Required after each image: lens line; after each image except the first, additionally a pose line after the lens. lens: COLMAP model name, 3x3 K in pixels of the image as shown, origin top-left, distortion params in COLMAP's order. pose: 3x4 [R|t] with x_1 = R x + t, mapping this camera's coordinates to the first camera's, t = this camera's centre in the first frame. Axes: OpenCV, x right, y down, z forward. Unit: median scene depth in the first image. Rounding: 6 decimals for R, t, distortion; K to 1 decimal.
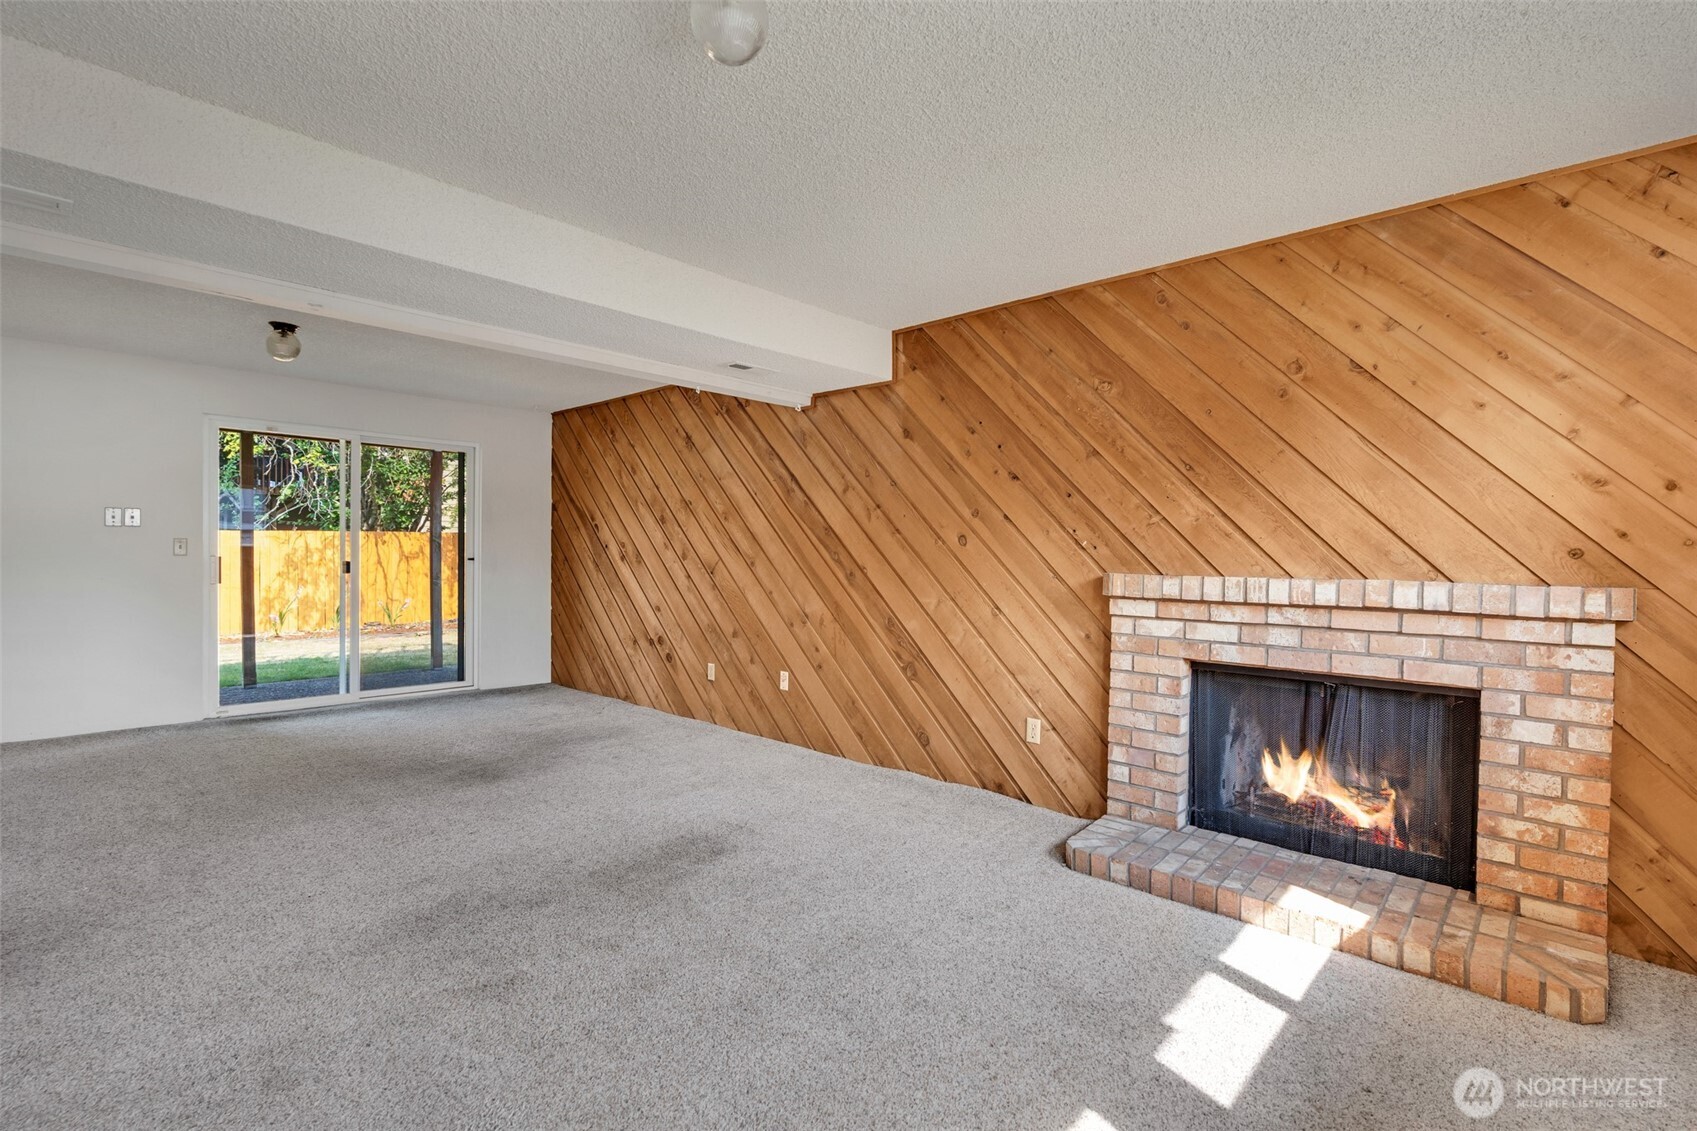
lens RADIAL K [[792.1, 0, 821.1], [0, 792.1, 555.3], [0, 0, 1]] dist [-0.008550, 0.004333]
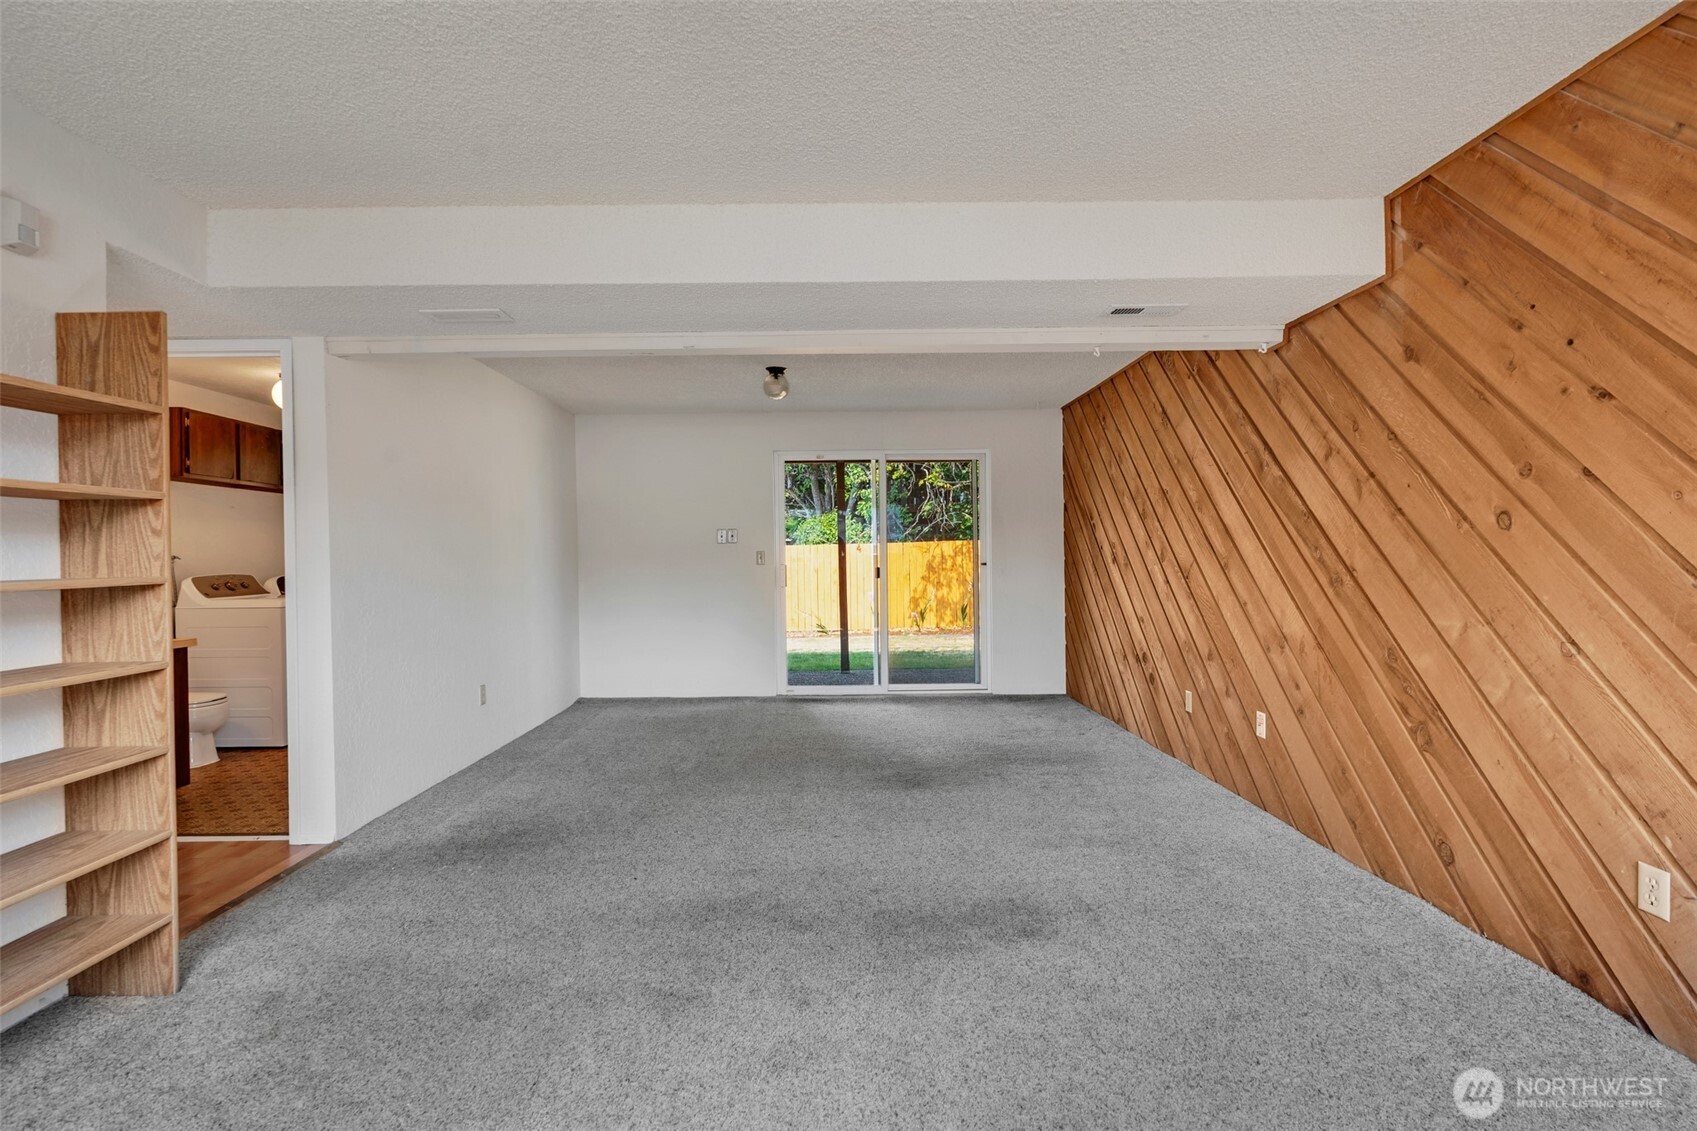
lens RADIAL K [[792.1, 0, 842.4], [0, 792.1, 558.4], [0, 0, 1]] dist [-0.008550, 0.004333]
pose [[0.696624, -0.018874, -0.717188, 0.237088], [0.018553, 0.999794, -0.008291, 0.004190], [0.717197, -0.007530, 0.696830, 0.244650]]
